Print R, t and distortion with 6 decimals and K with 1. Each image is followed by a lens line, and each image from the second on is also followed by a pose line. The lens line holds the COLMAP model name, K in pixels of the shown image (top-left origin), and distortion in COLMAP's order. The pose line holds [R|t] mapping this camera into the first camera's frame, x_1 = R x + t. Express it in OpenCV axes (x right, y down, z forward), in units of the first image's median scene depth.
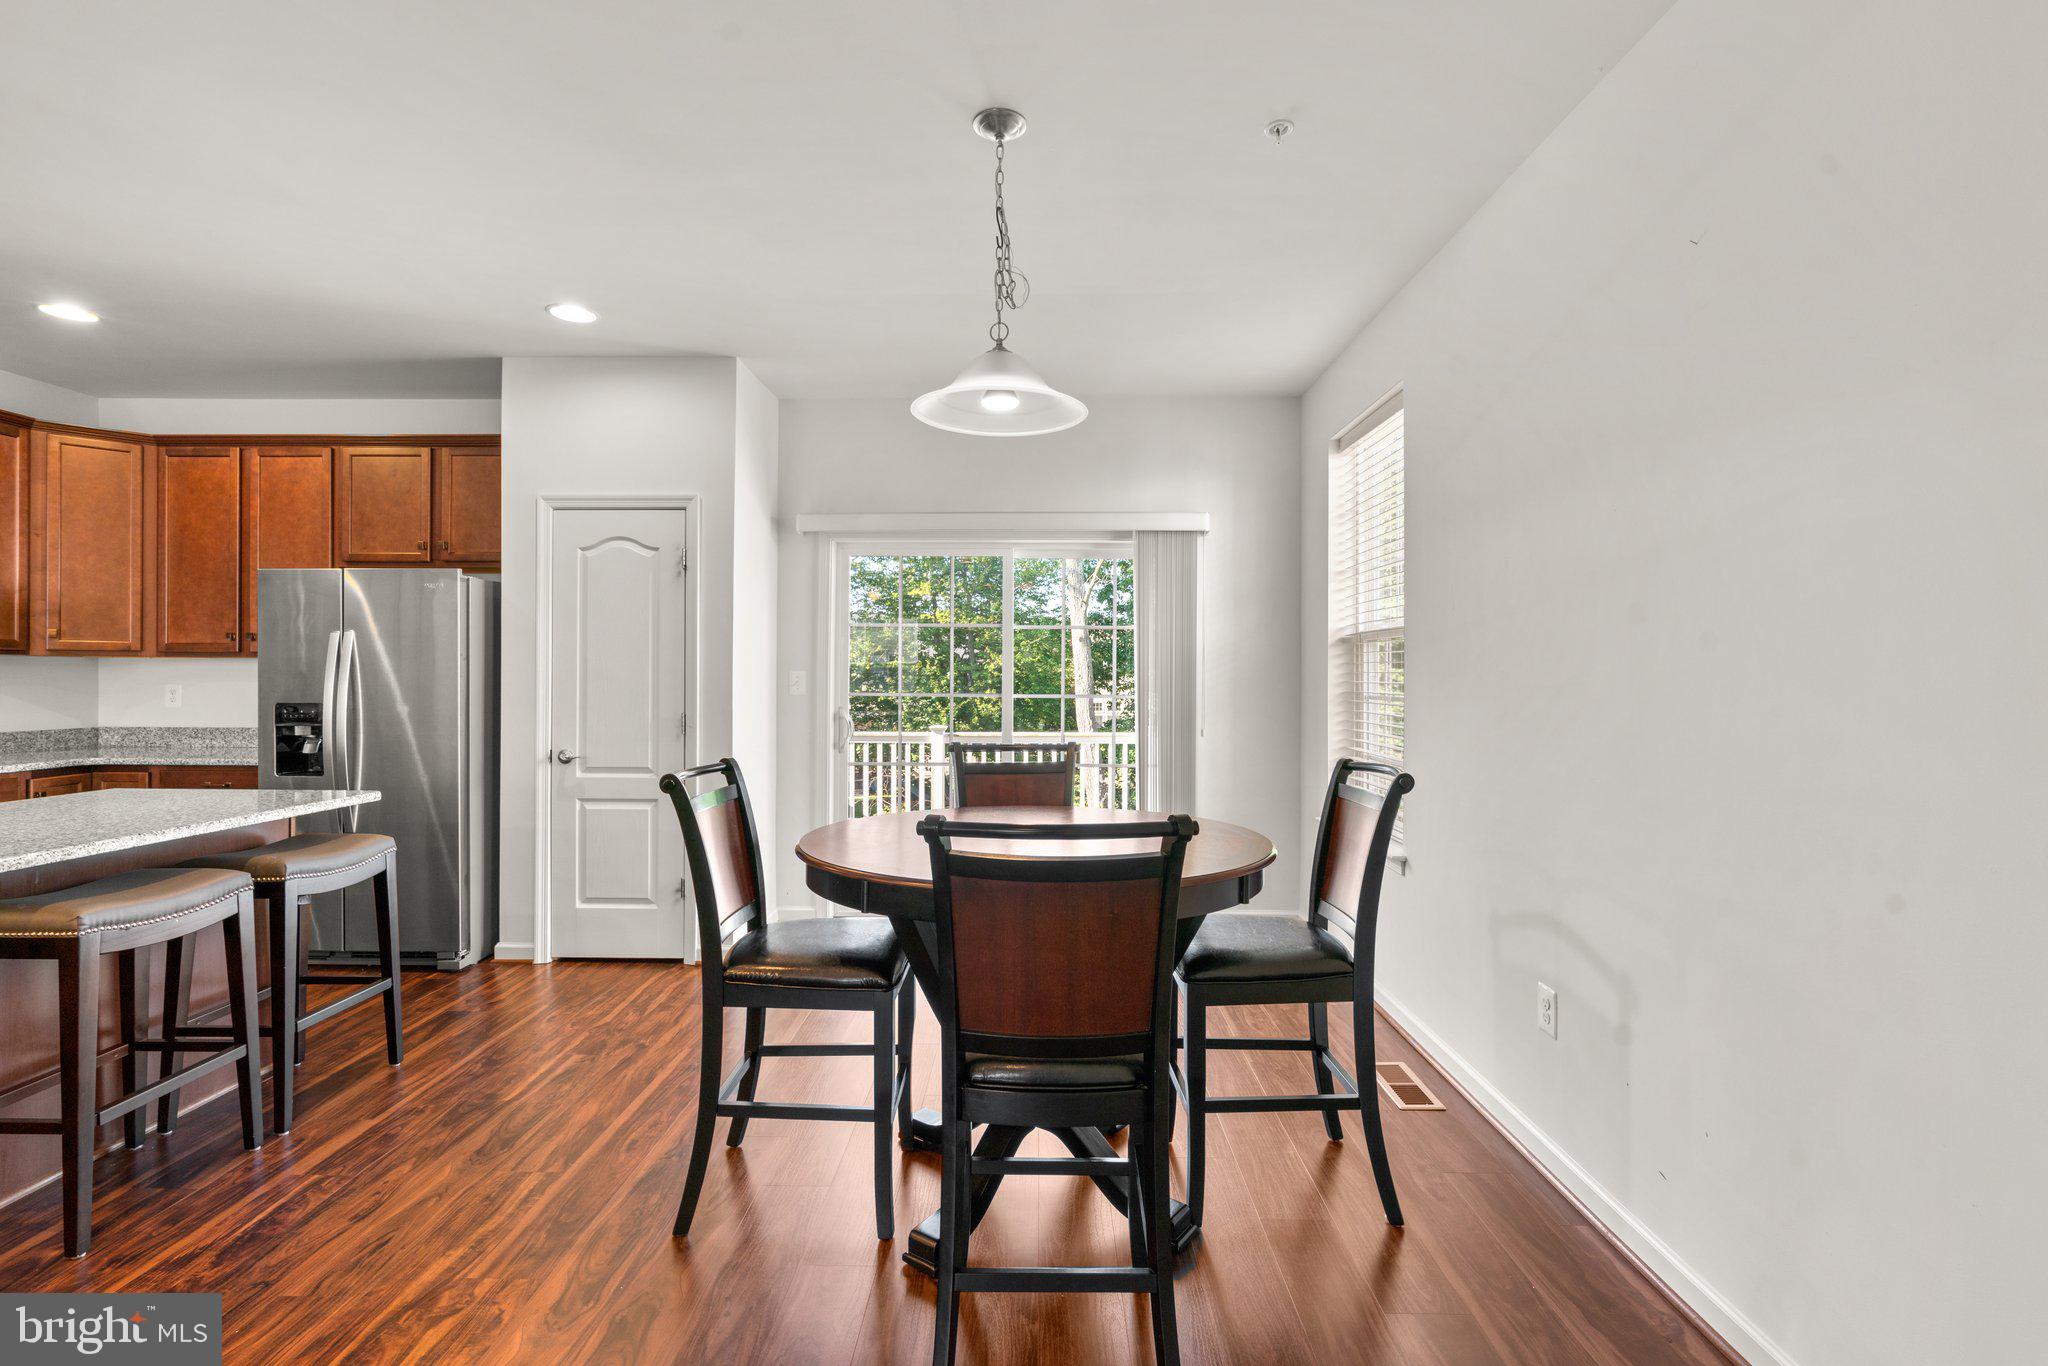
lens RADIAL K [[924.7, 0, 1020.4], [0, 924.7, 673.4], [0, 0, 1]] dist [0.000906, 0.000302]
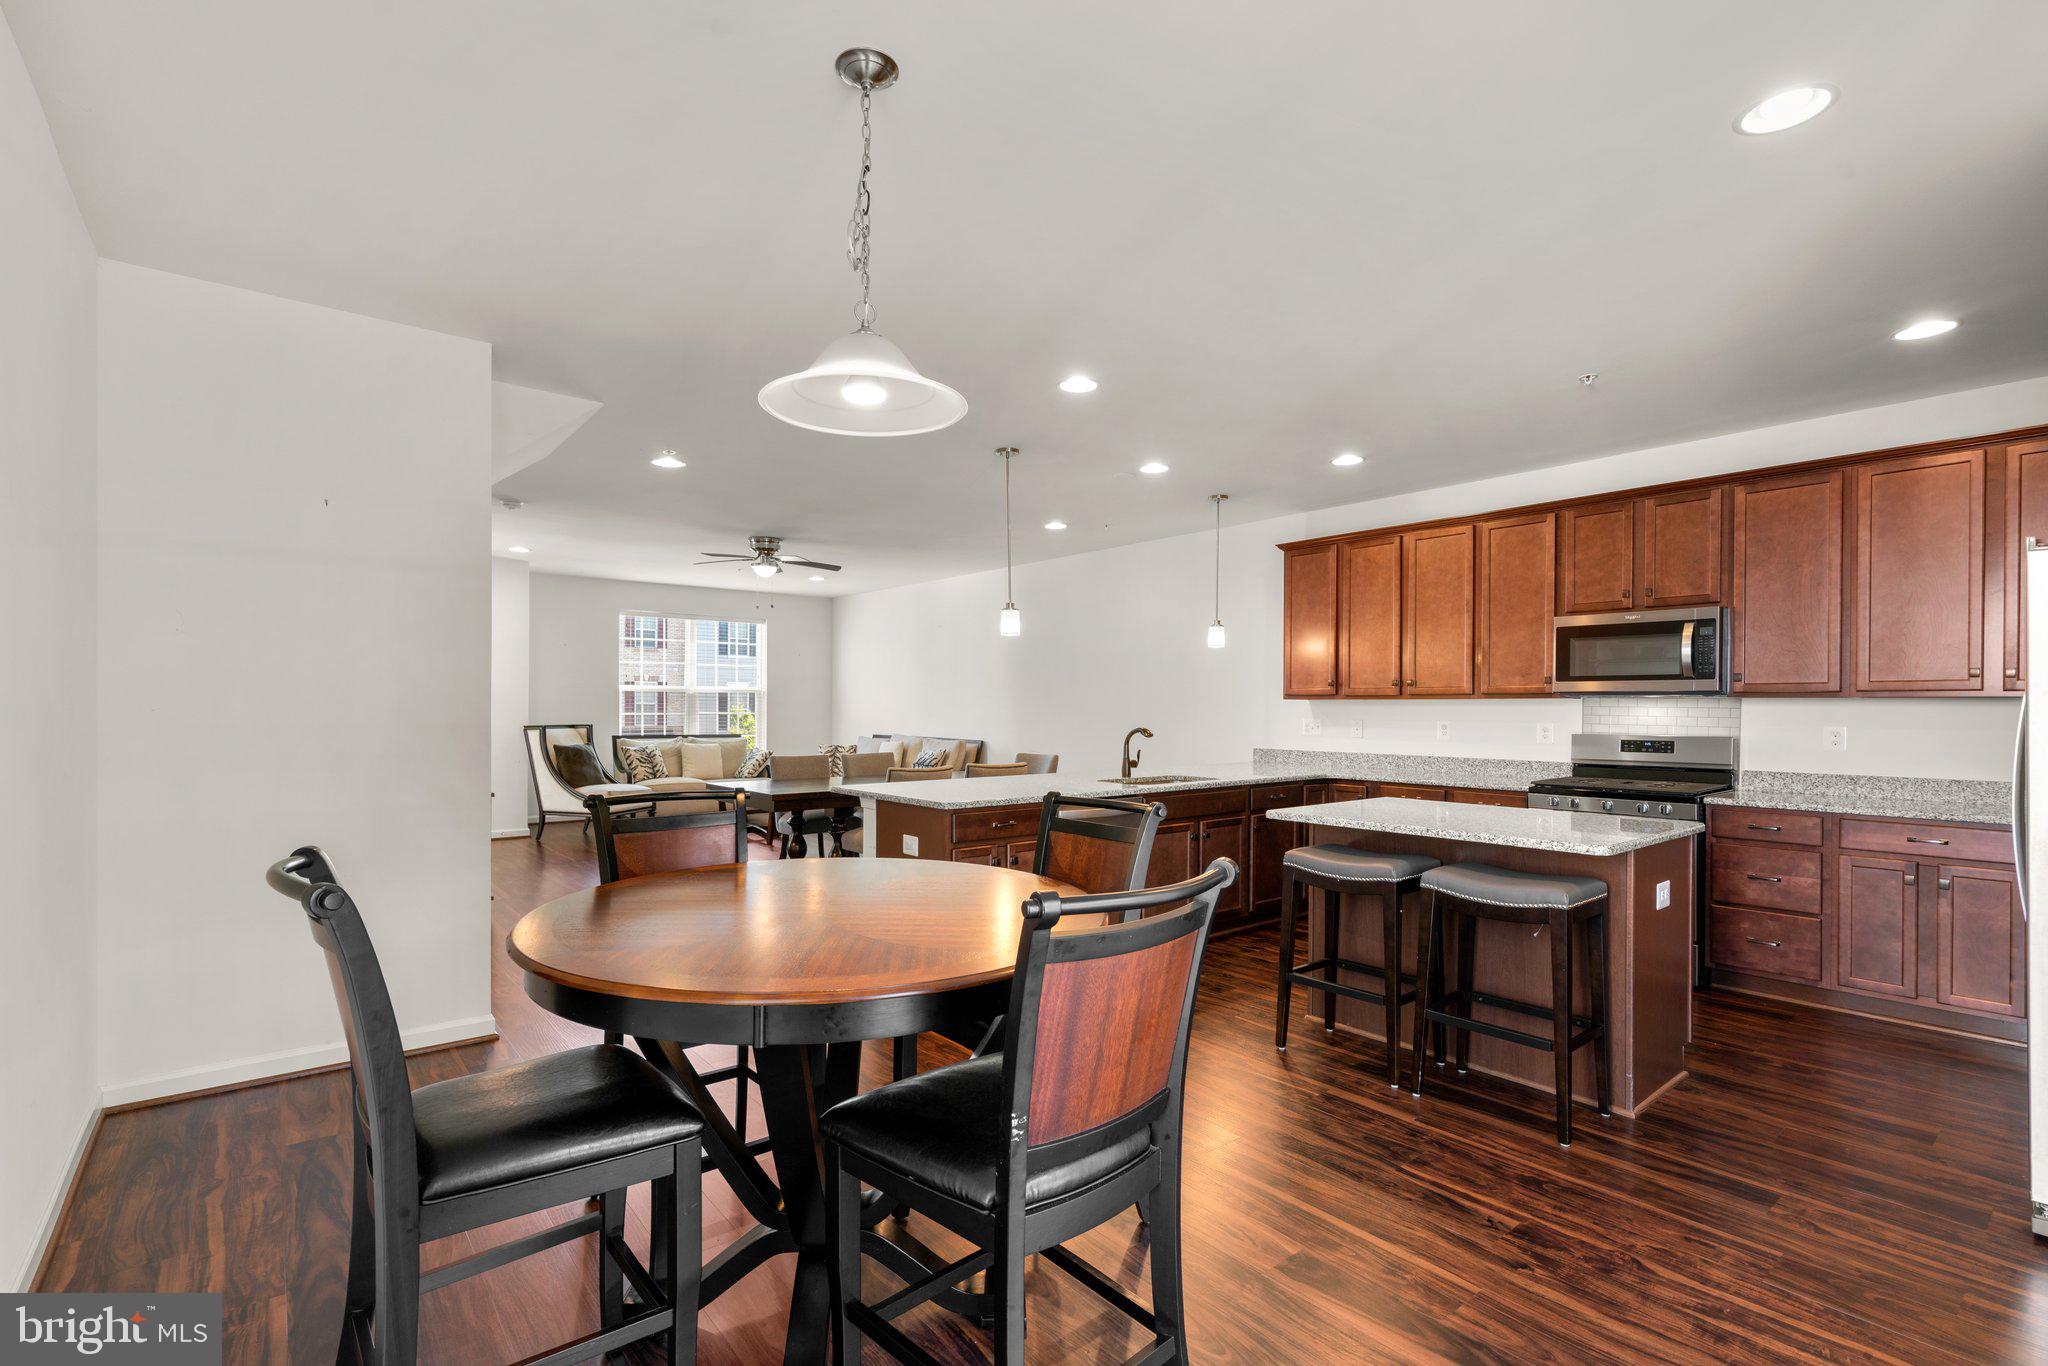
lens RADIAL K [[938.2, 0, 1024.9], [0, 938.2, 711.8], [0, 0, 1]] dist [0.002456, 0.000957]
pose [[-0.761106, -0.004781, -0.648610, 0.243858], [-0.007100, 0.999974, 0.000961, 0.000758], [0.648589, 0.005336, -0.761120, 1.007336]]
